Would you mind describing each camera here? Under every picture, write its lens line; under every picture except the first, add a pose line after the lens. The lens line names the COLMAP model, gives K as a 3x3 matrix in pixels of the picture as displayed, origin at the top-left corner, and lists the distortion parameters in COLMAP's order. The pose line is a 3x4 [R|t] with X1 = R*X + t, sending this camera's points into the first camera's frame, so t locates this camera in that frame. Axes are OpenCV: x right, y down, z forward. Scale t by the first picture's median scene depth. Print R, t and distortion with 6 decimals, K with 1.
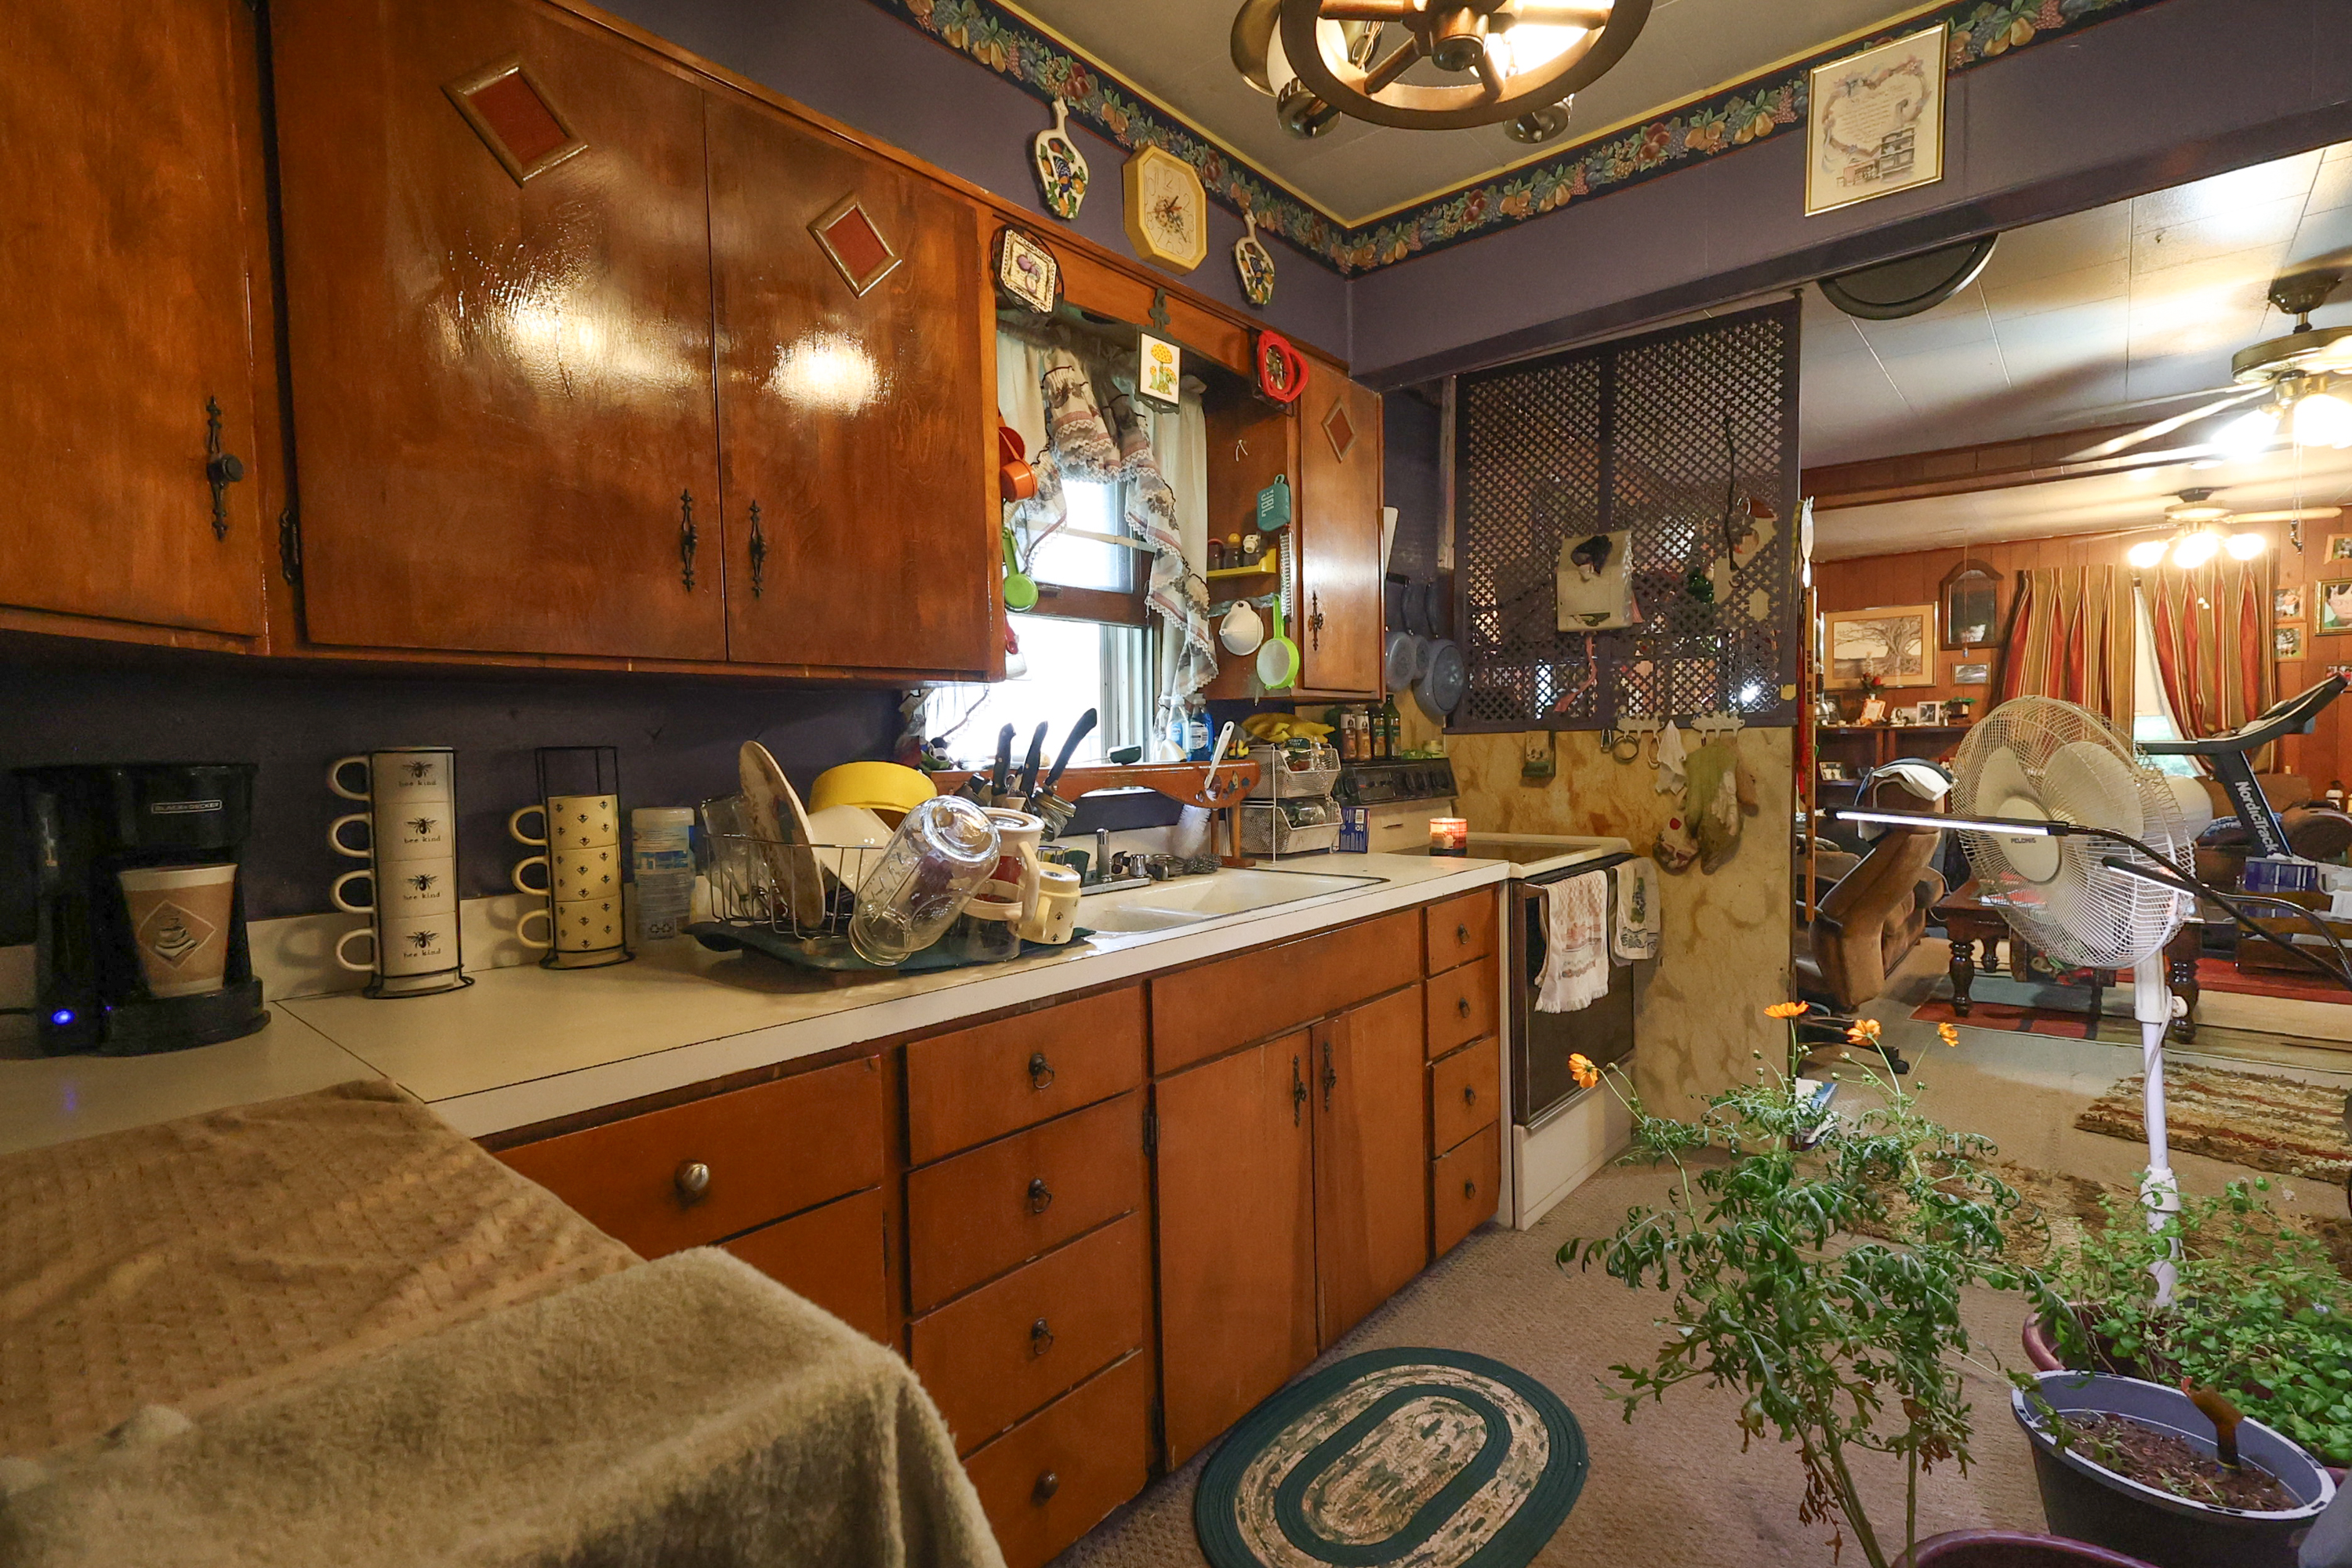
lens RADIAL K [[1076.0, 0, 1174.5], [0, 1076.0, 782.8], [0, 0, 1]] dist [-0.002076, -0.000954]
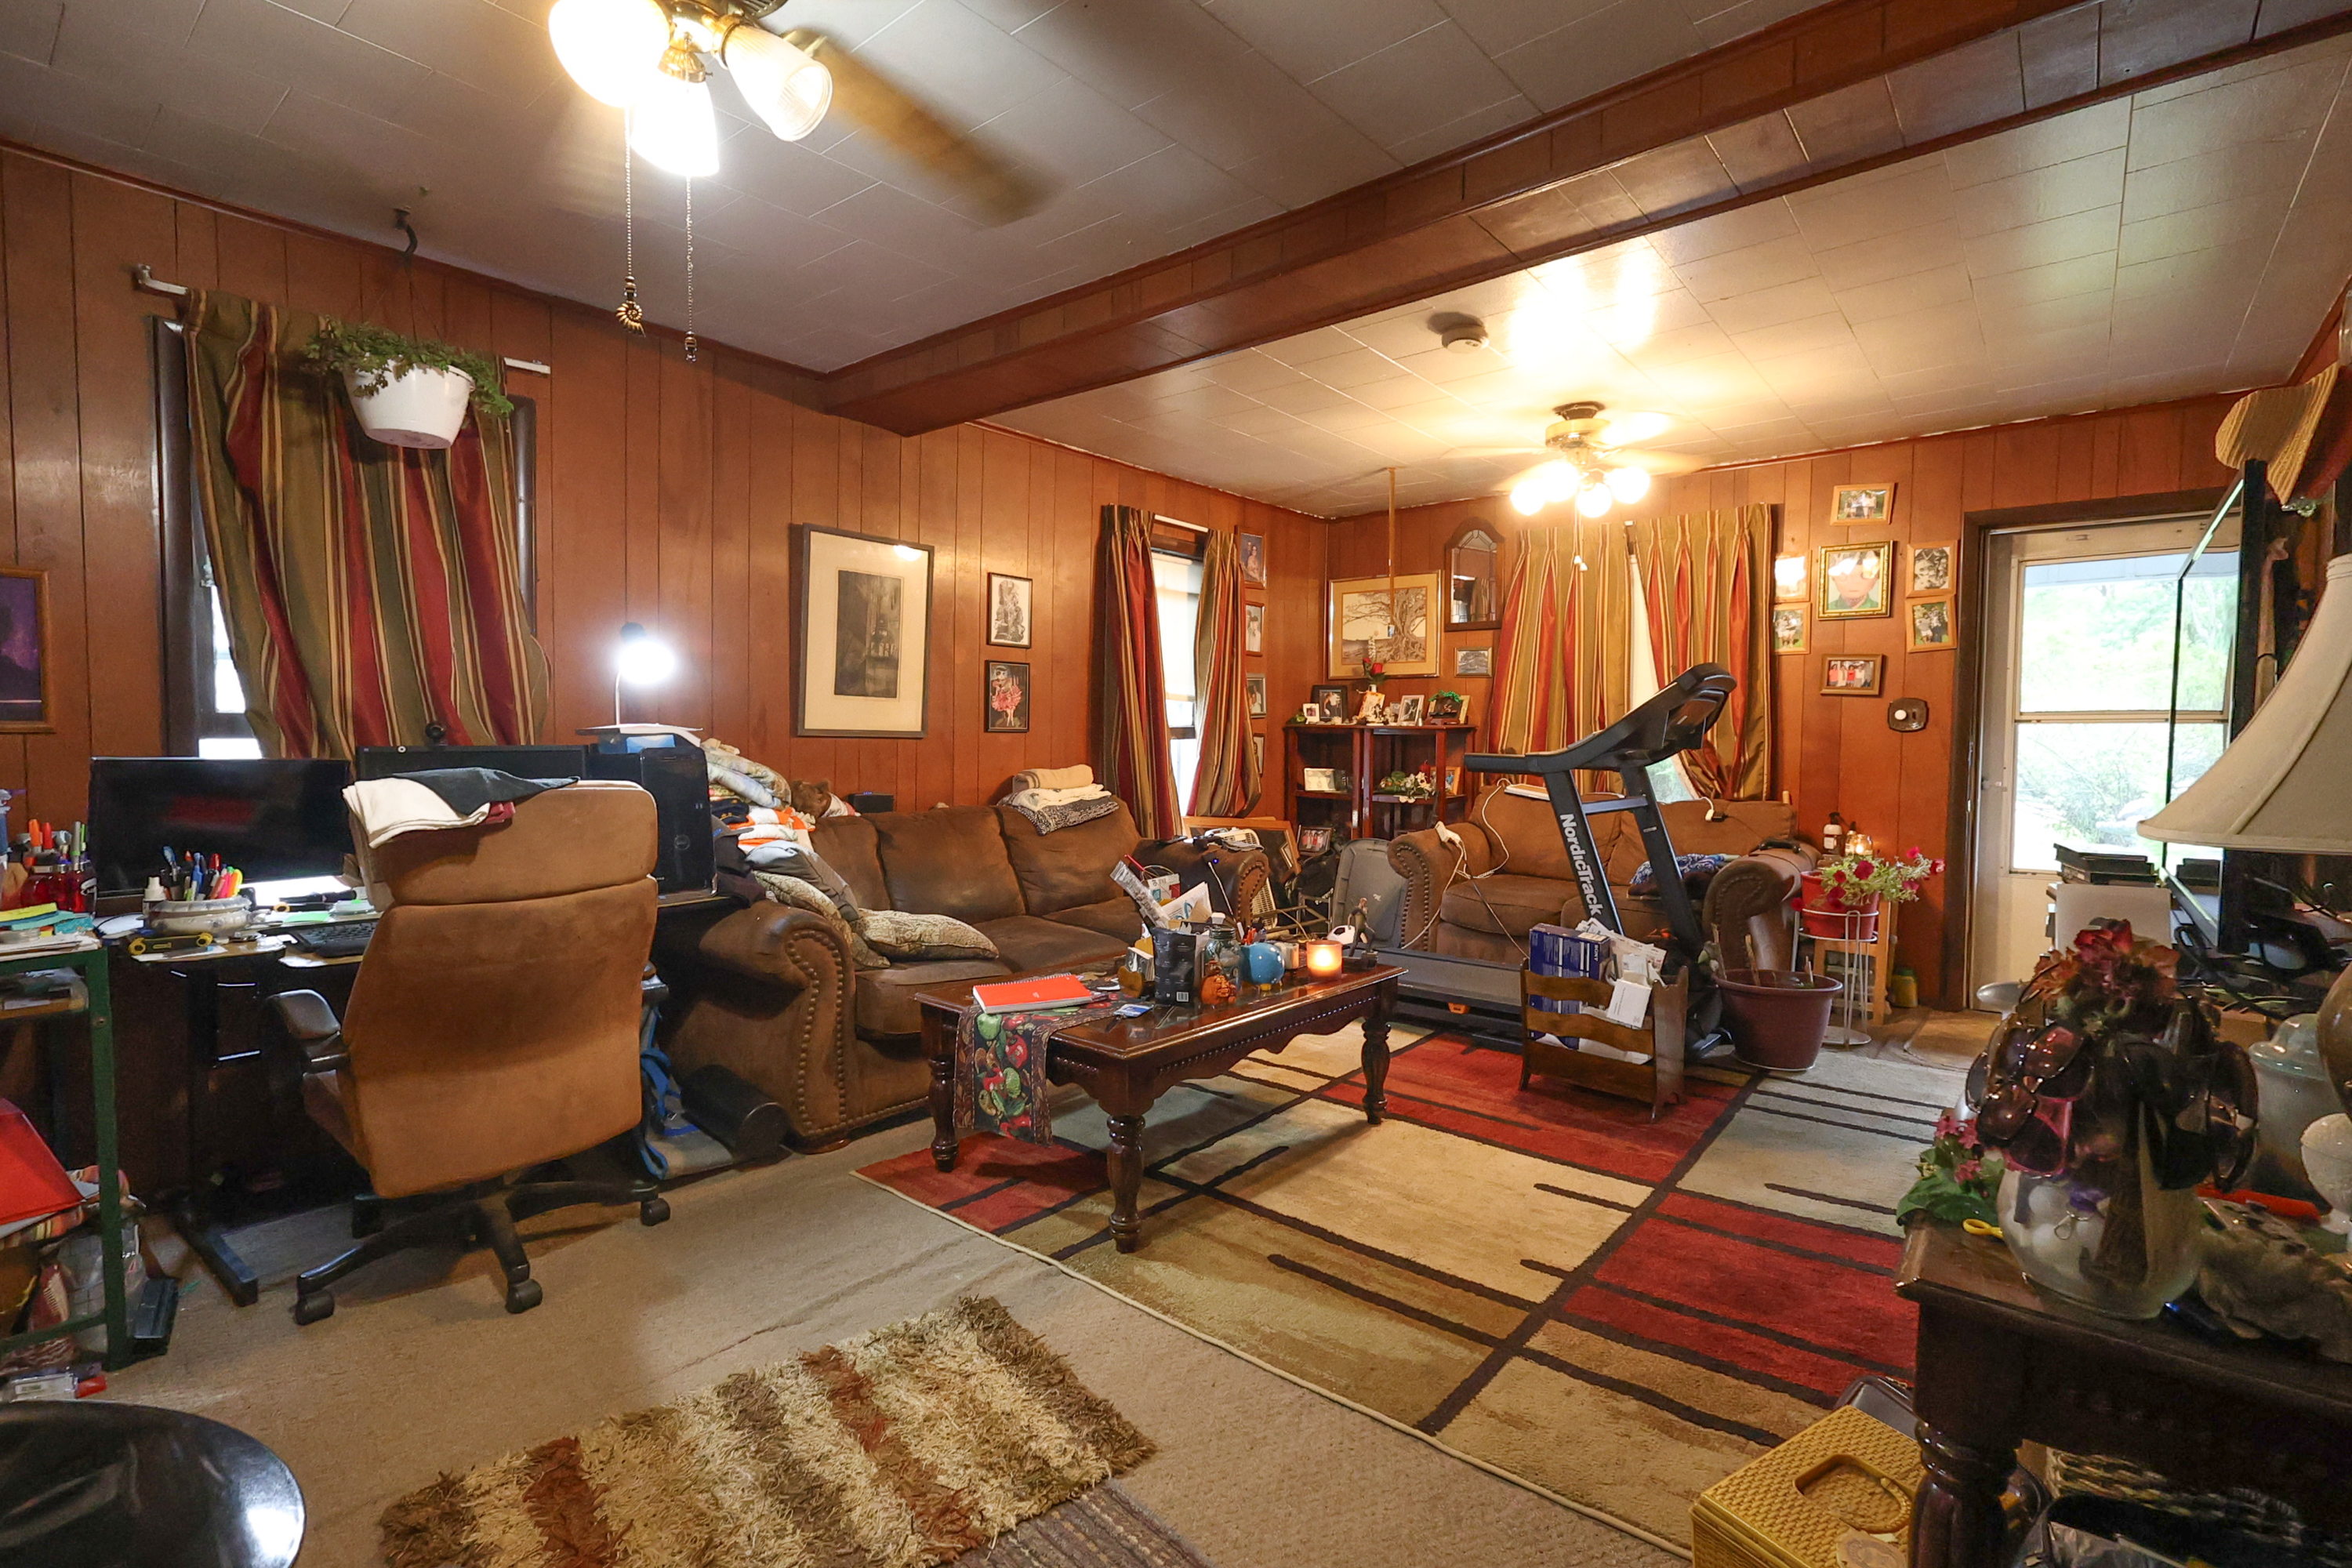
lens RADIAL K [[1076.0, 0, 1182.4], [0, 1076.0, 785.6], [0, 0, 1]] dist [-0.002076, -0.000954]
pose [[0.999311, 0.028724, 0.023500, 0.508061], [-0.029073, 0.999470, 0.014640, -0.015751], [-0.023067, -0.015313, 0.999617, 0.210966]]
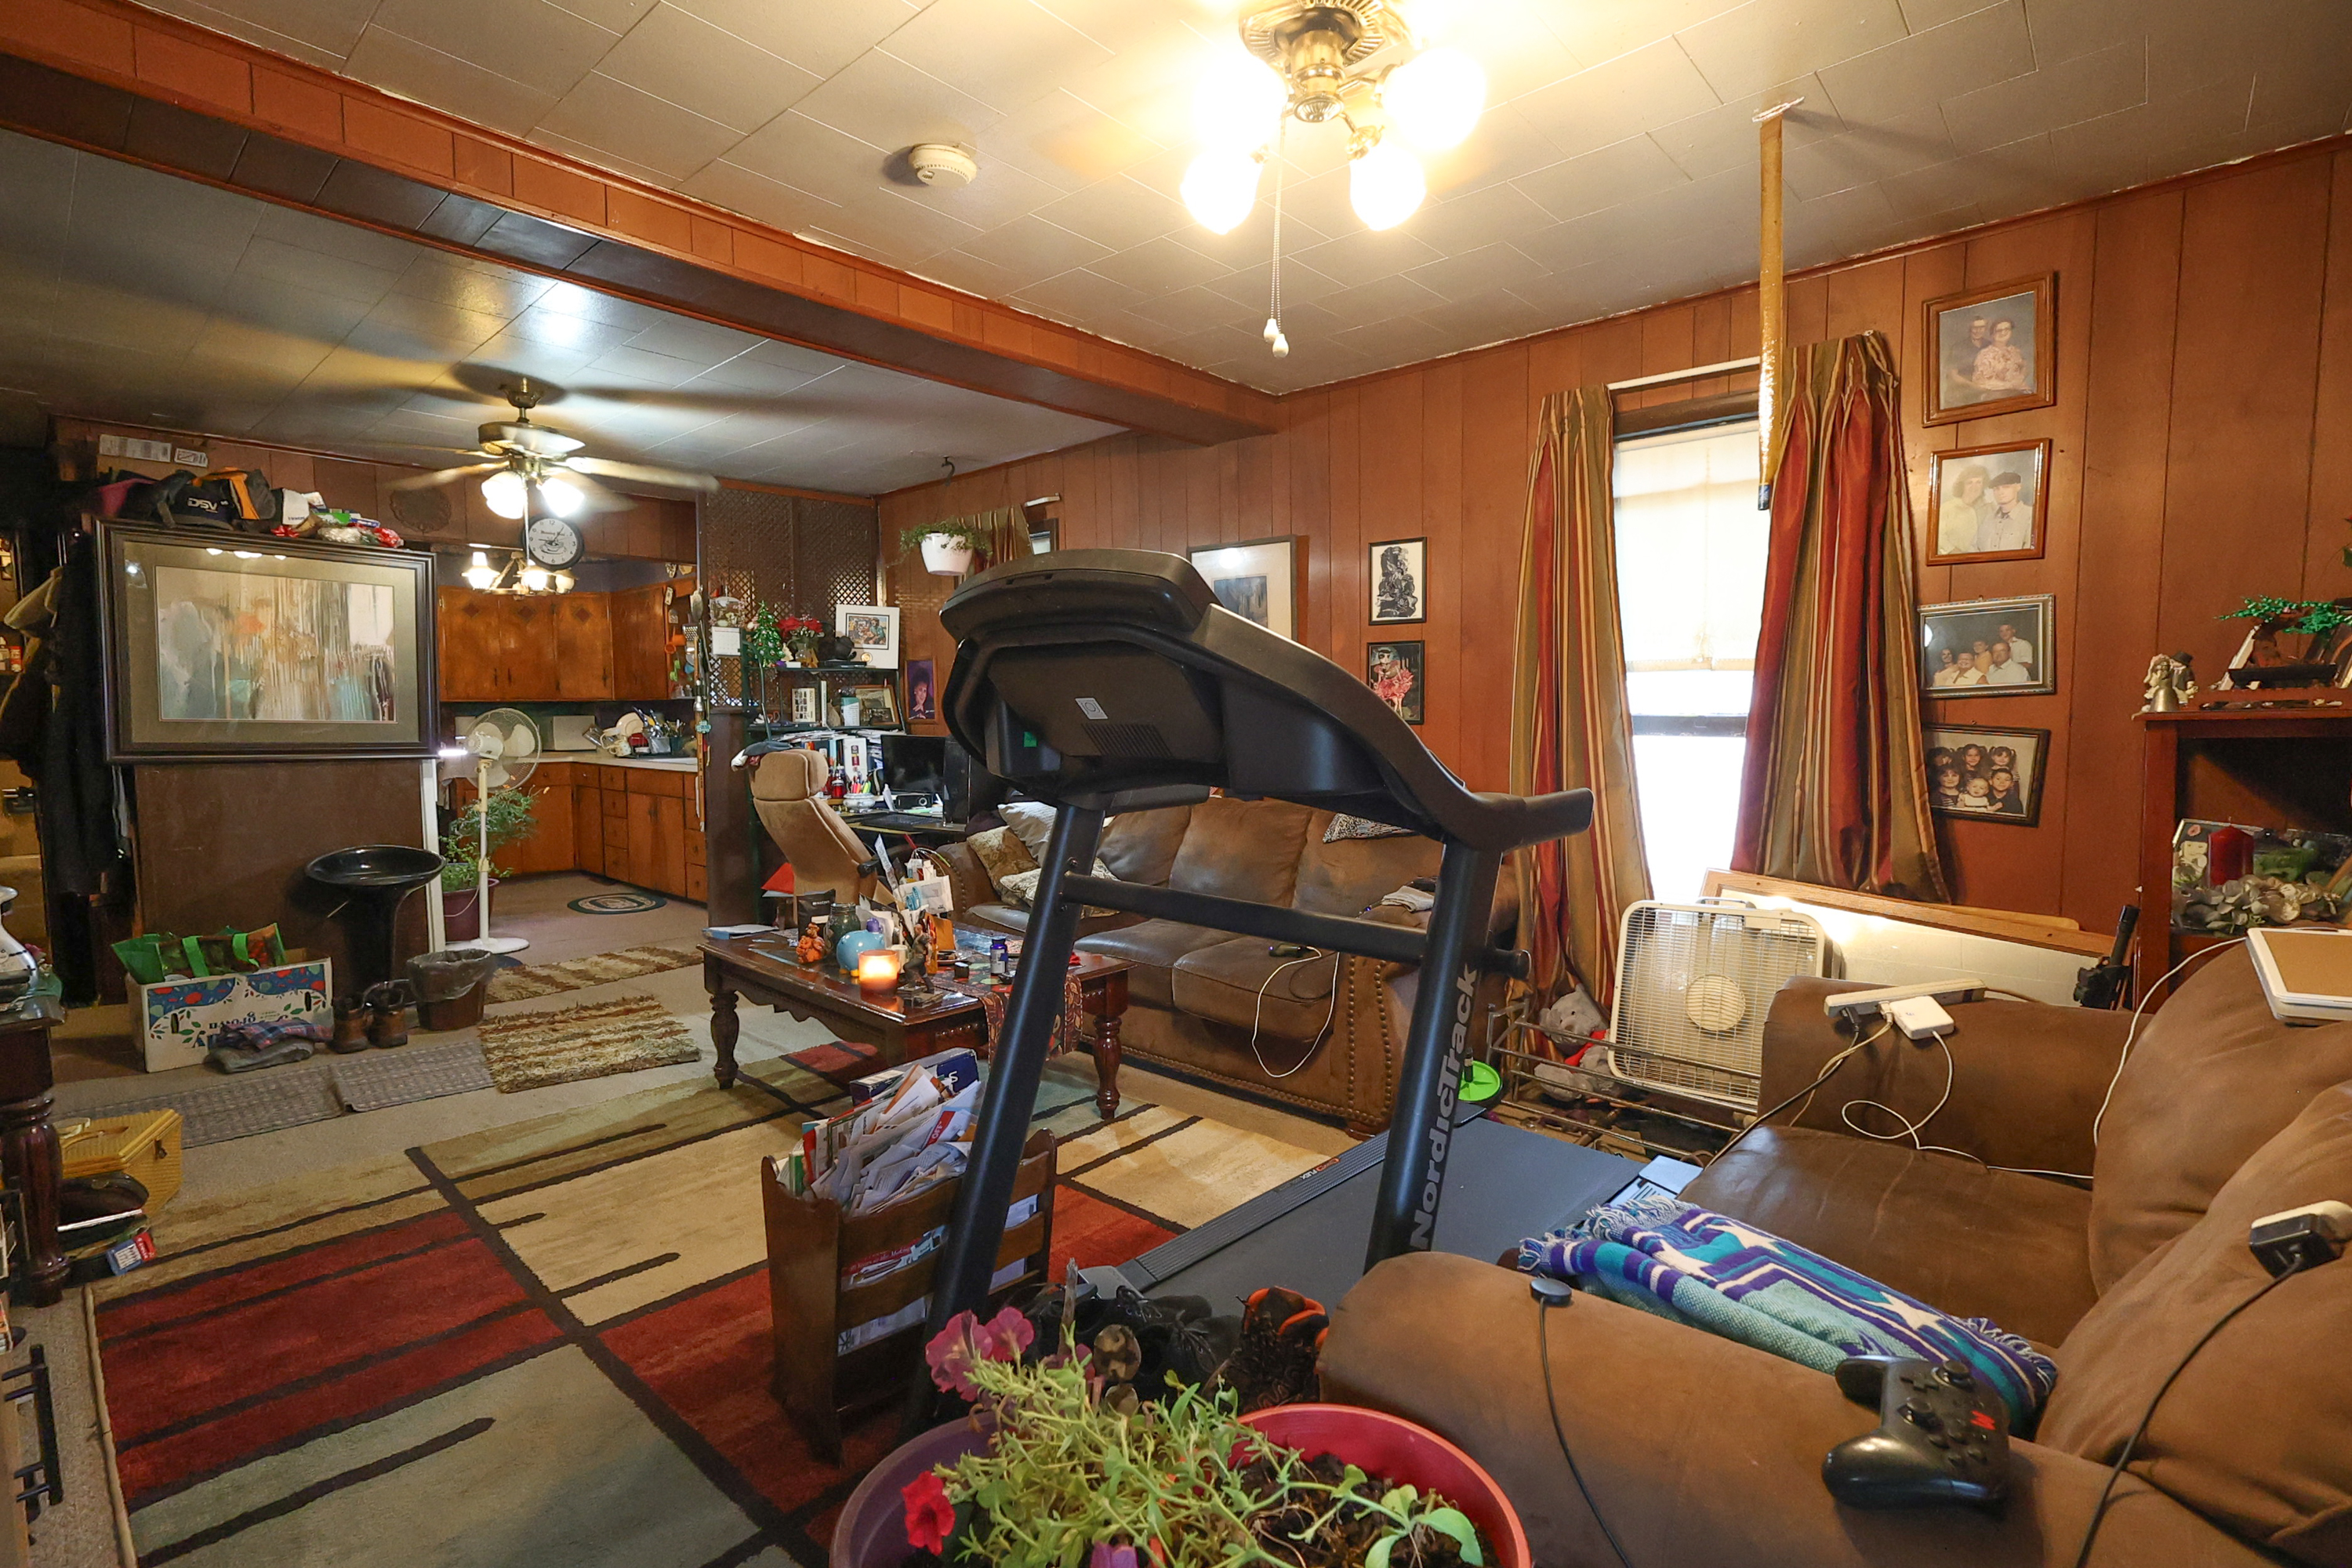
lens RADIAL K [[1076.0, 0, 1180.4], [0, 1076.0, 777.6], [0, 0, 1]] dist [-0.002076, -0.000954]
pose [[-0.017074, 0.086284, -0.996124, 1.004102], [-0.028864, 0.995812, 0.086752, -0.055023], [0.999437, 0.030234, -0.014512, 0.793503]]
